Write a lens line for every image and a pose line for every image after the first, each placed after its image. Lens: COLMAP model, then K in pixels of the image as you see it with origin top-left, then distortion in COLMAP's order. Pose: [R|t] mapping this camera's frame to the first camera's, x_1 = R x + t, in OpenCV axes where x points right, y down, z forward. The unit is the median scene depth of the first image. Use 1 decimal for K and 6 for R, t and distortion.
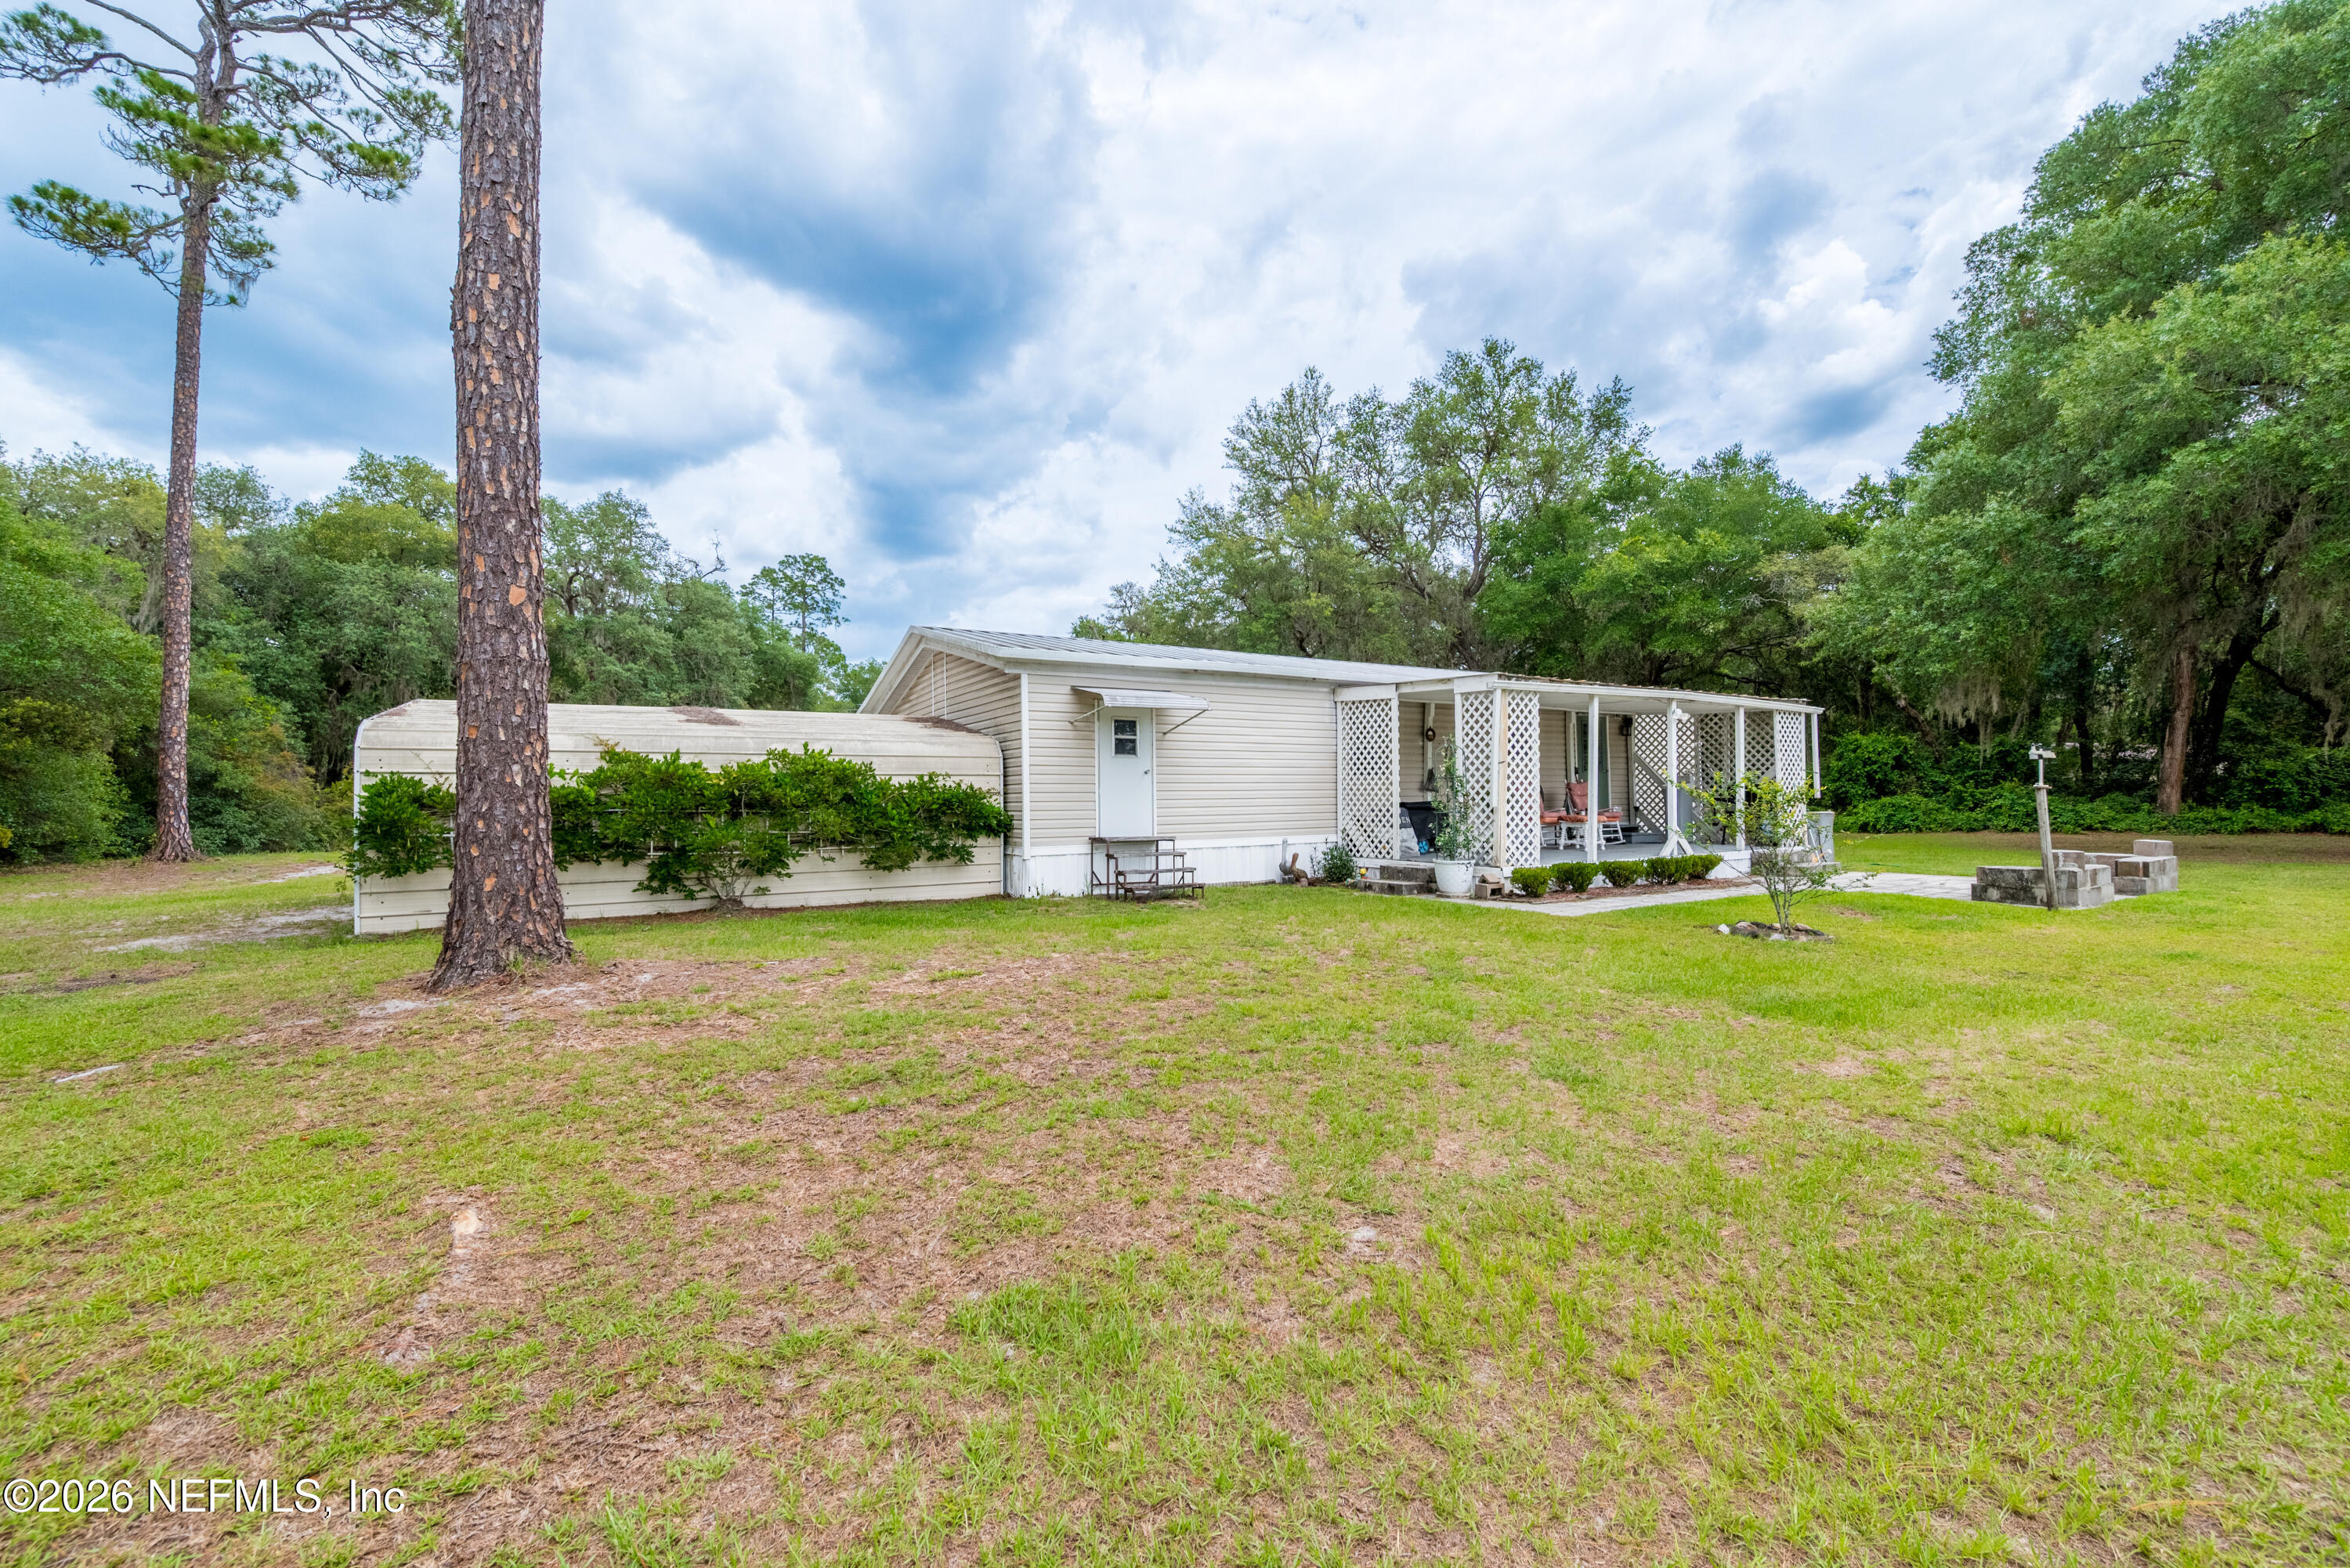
lens RADIAL K [[923.8, 0, 1156.7], [0, 923.8, 757.0], [0, 0, 1]] dist [0.001084, 0.013395]
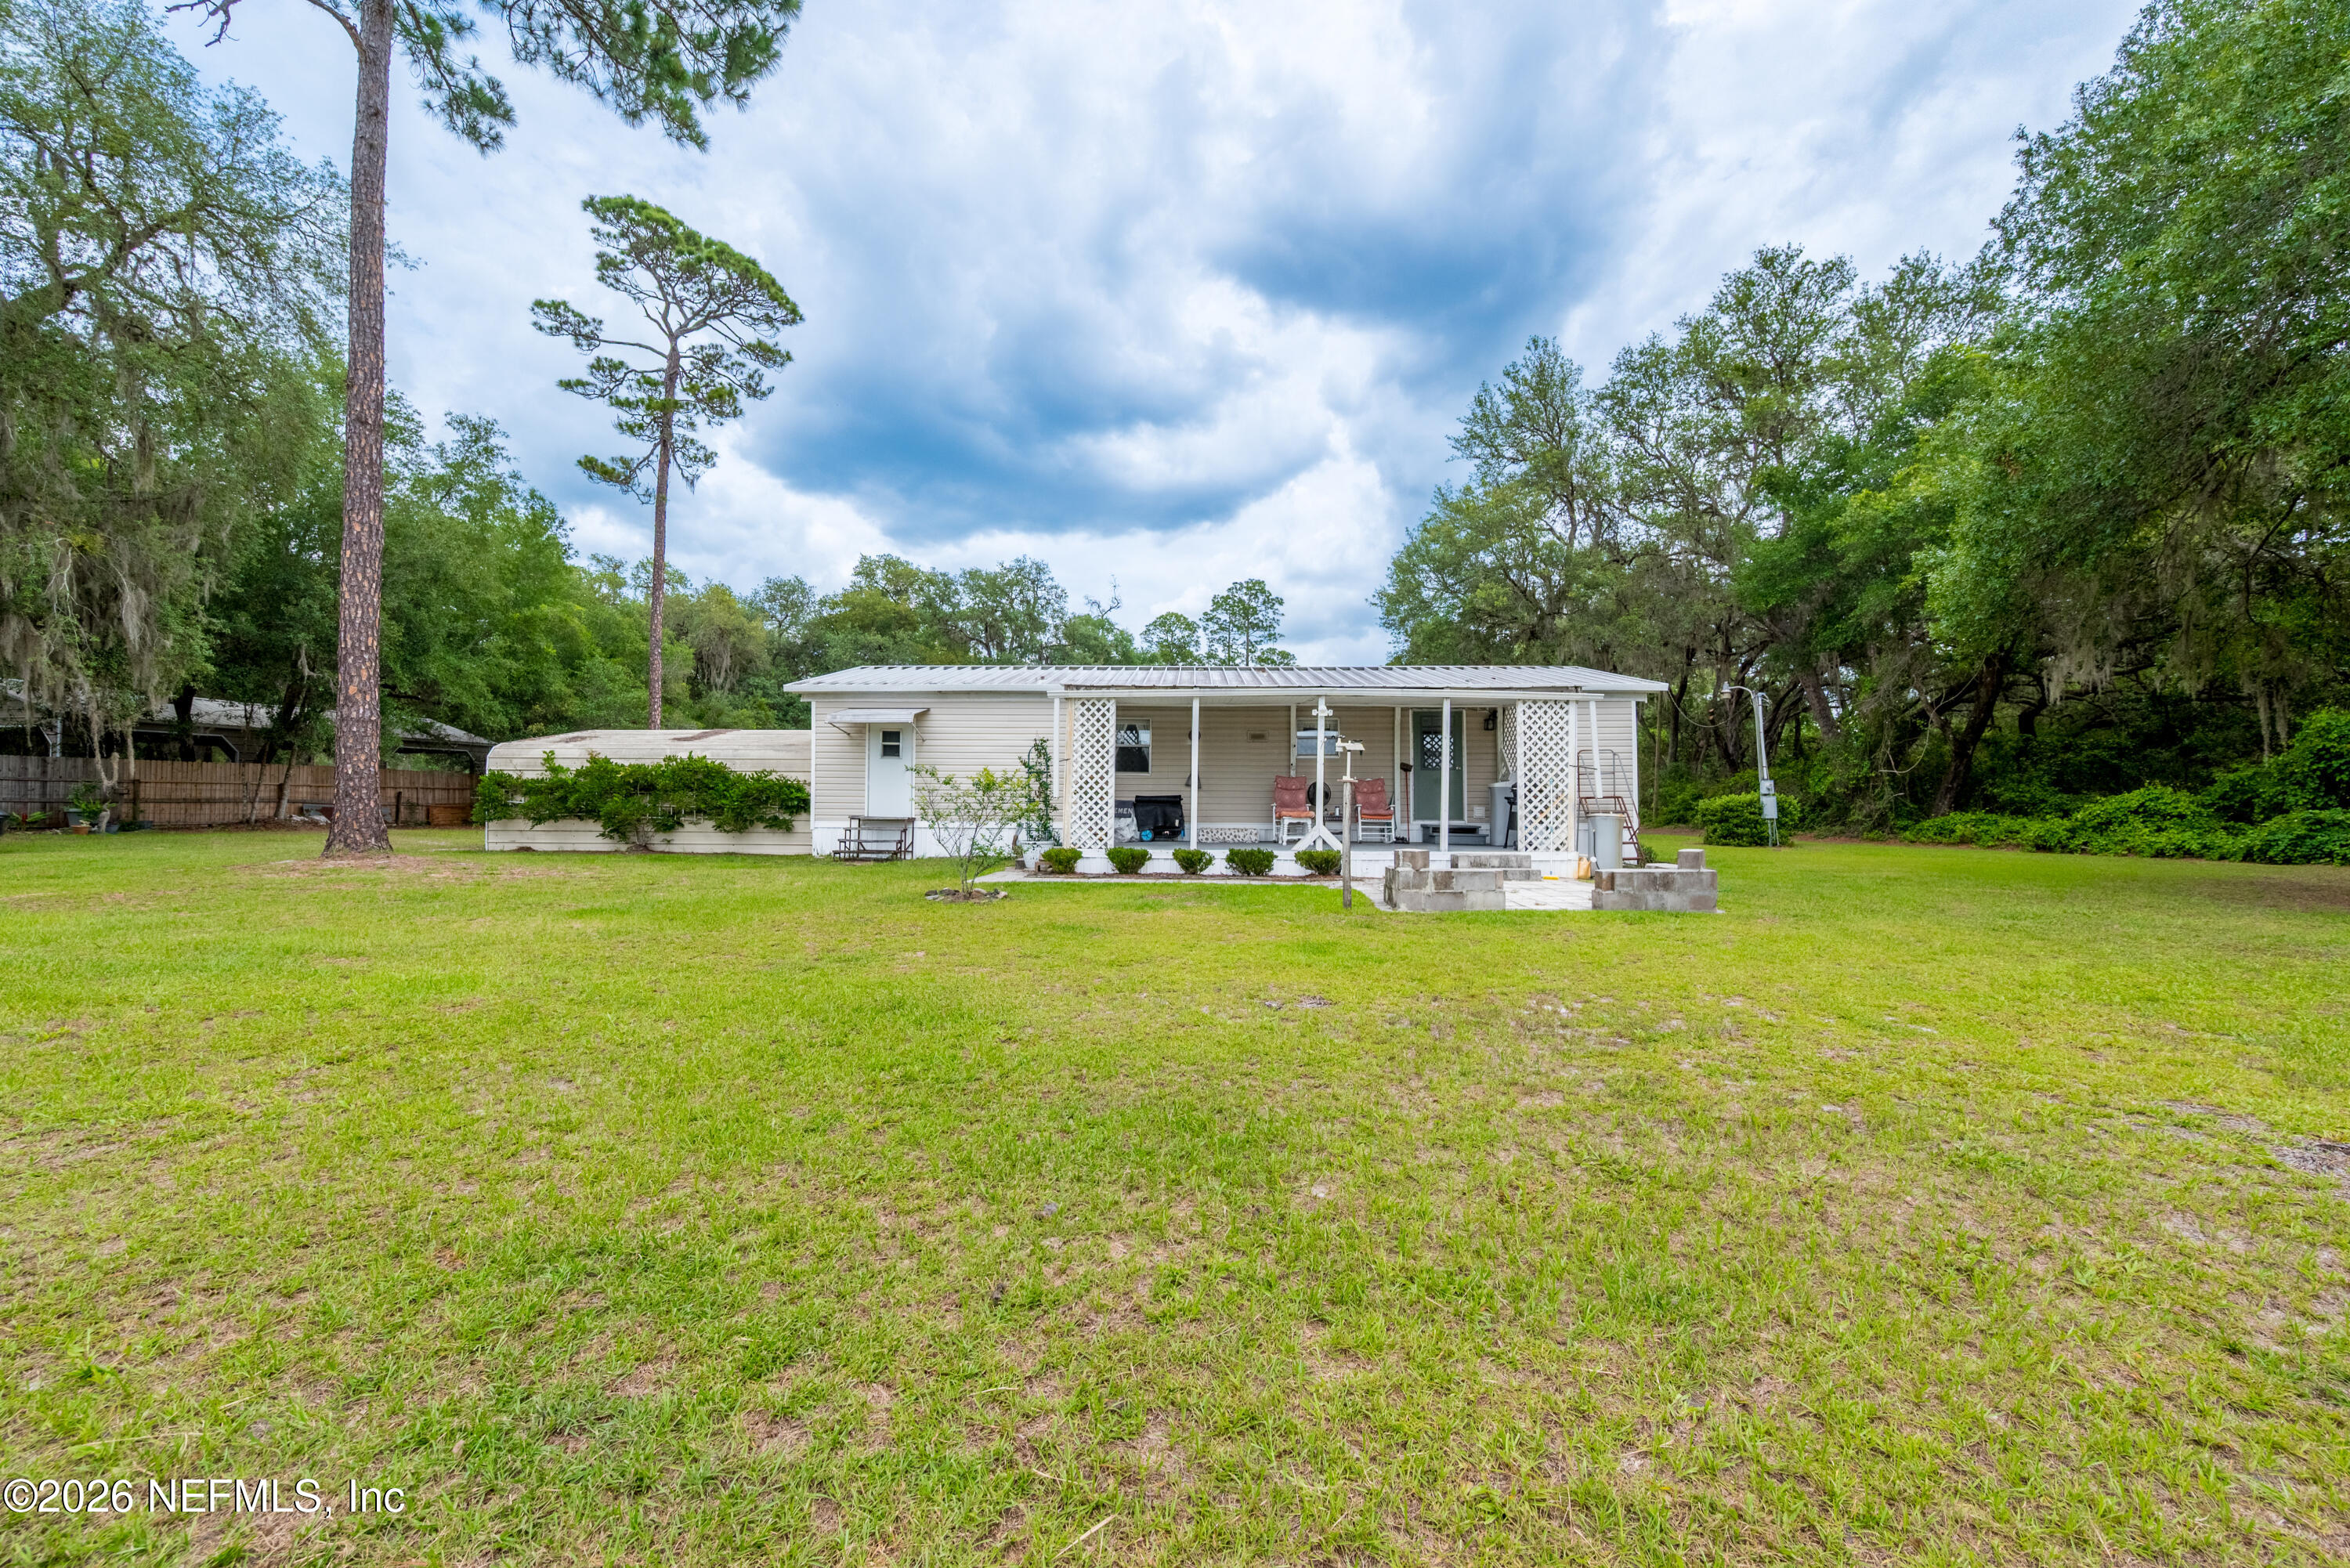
lens RADIAL K [[947.4, 0, 1188.5], [0, 947.4, 782.5], [0, 0, 1]] dist [0.000027, -0.000074]
pose [[0.851230, 0.001666, -0.524790, 0.720536], [0.008080, 0.999835, 0.016280, 0.010897], [0.524731, -0.018098, 0.851076, 0.024702]]
